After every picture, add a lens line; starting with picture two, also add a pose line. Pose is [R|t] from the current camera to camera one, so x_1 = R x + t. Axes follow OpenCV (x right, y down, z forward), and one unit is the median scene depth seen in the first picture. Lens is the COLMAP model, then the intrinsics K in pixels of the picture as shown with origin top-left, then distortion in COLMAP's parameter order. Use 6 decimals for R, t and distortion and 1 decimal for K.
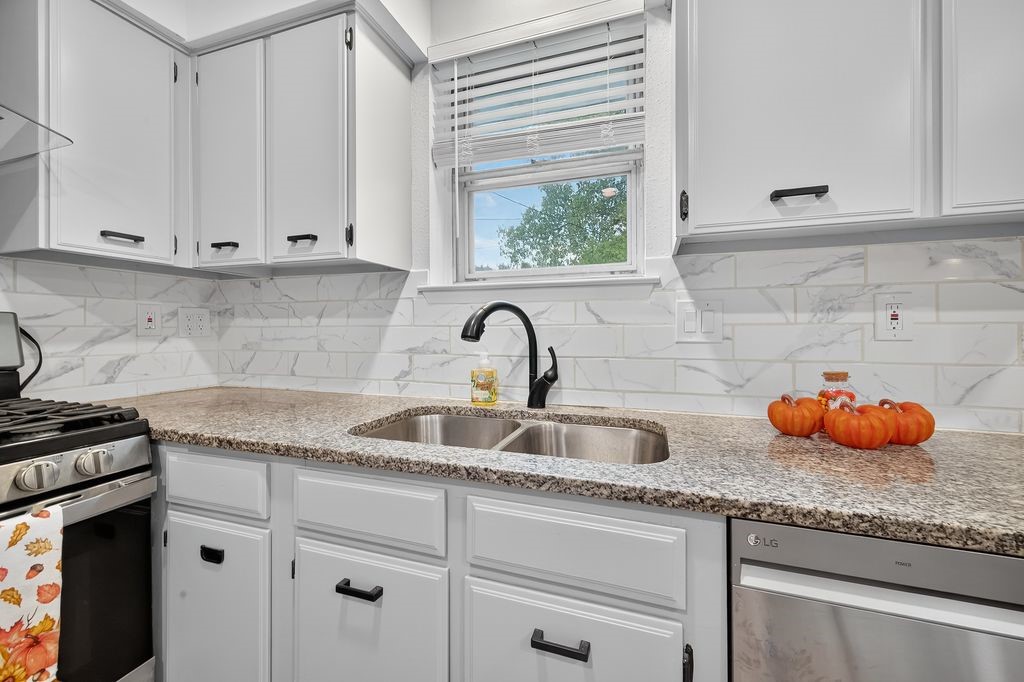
lens RADIAL K [[407.0, 0, 514.3], [0, 407.0, 330.7], [0, 0, 1]] dist [0.007160, -0.000257]
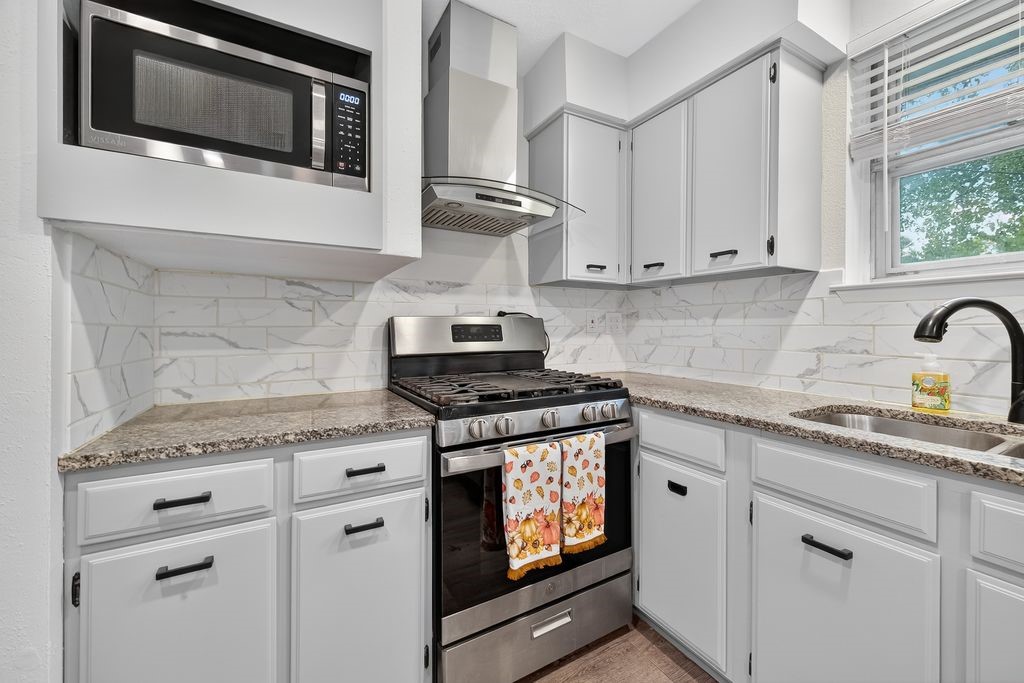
lens RADIAL K [[407.0, 0, 514.3], [0, 407.0, 331.2], [0, 0, 1]] dist [0.007160, -0.000257]
pose [[0.749545, 0.006864, -0.661918, -0.183053], [-0.003915, 0.999975, 0.005937, -0.000101], [0.661942, -0.001858, 0.749553, -0.332955]]
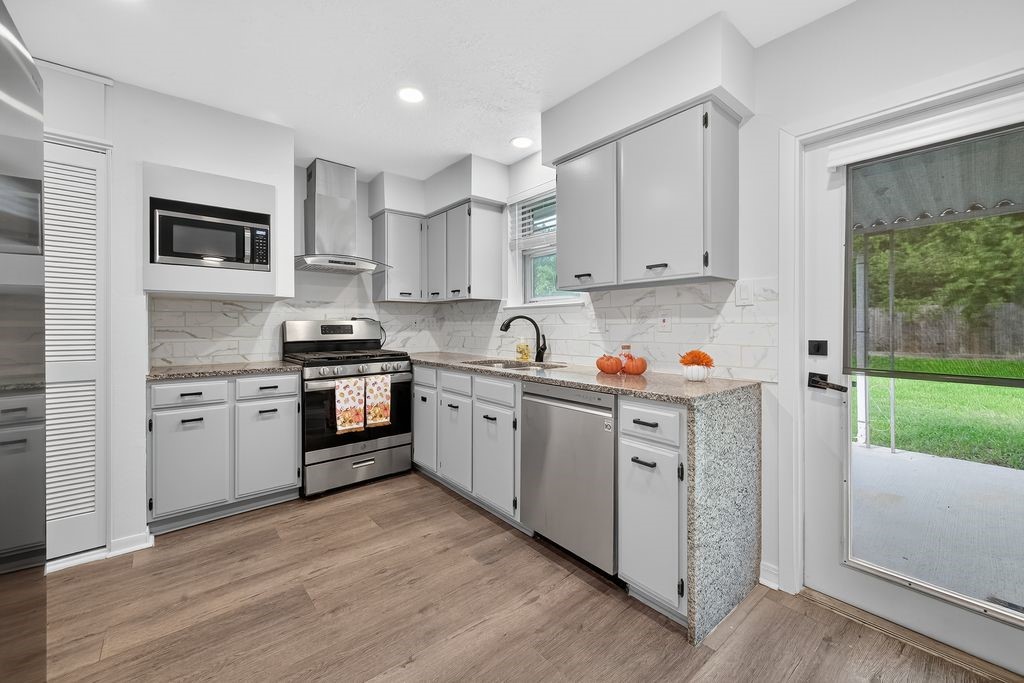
lens RADIAL K [[414.0, 0, 520.1], [0, 414.0, 327.2], [0, 0, 1]] dist [0.007022, -0.000191]
pose [[0.859590, 0.000164, -0.510984, 1.181520], [0.000735, 0.999999, 0.001558, -0.003819], [0.510984, -0.001715, 0.859589, -1.051550]]
